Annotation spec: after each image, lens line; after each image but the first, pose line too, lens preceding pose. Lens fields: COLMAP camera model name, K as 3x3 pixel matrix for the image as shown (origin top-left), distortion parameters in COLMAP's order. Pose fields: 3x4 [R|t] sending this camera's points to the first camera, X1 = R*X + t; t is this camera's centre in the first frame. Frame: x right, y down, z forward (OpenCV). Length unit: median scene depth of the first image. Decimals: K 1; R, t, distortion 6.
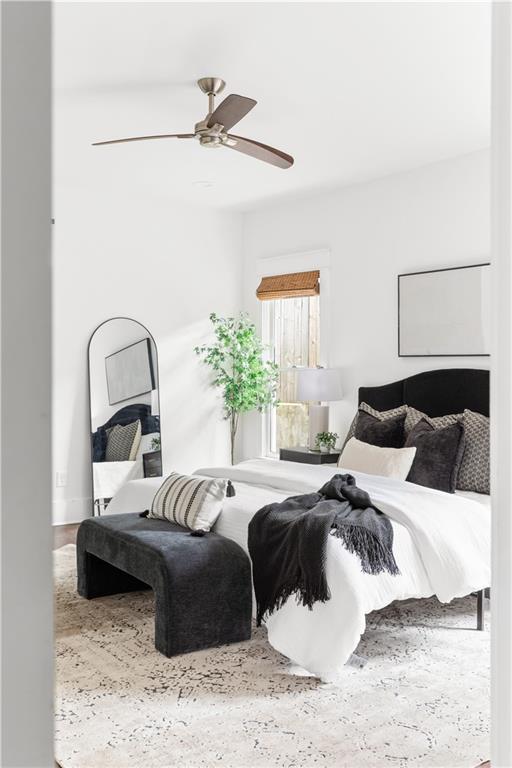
lens RADIAL K [[810.7, 0, 256.5], [0, 810.7, 379.6], [0, 0, 1]] dist [0.011626, 0.000000]
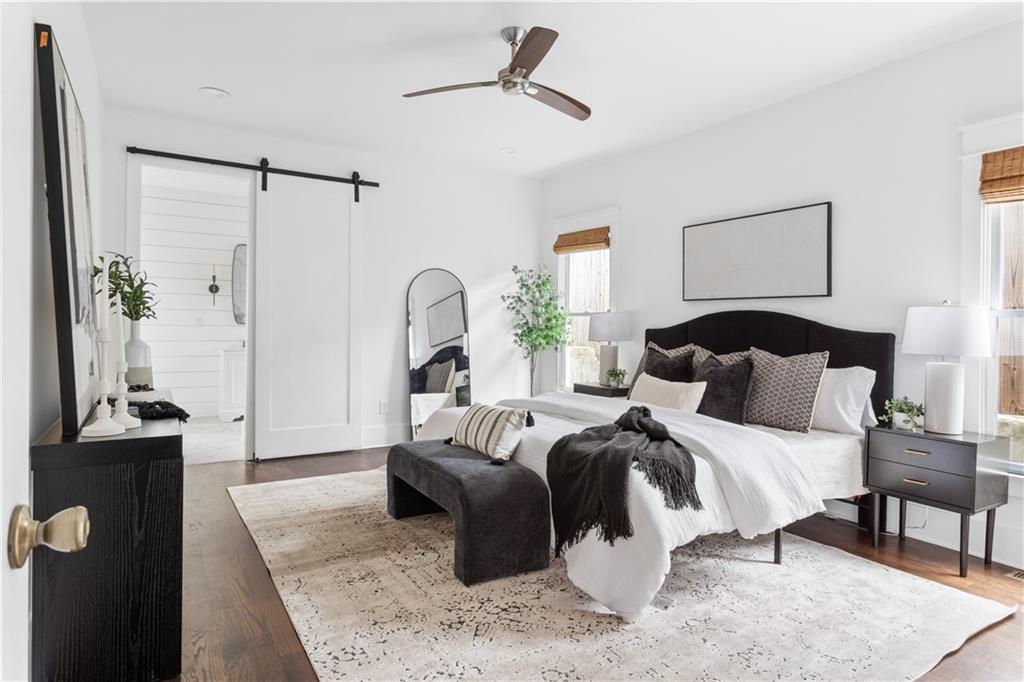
lens RADIAL K [[607.5, 0, 505.5], [0, 607.5, 342.1], [0, 0, 1]] dist [-0.006156, 0.002287]
pose [[0.997396, 0.007188, -0.071759, -0.008076], [-0.006339, 0.999907, 0.012043, 0.027671], [0.071839, -0.011557, 0.997349, 0.226916]]
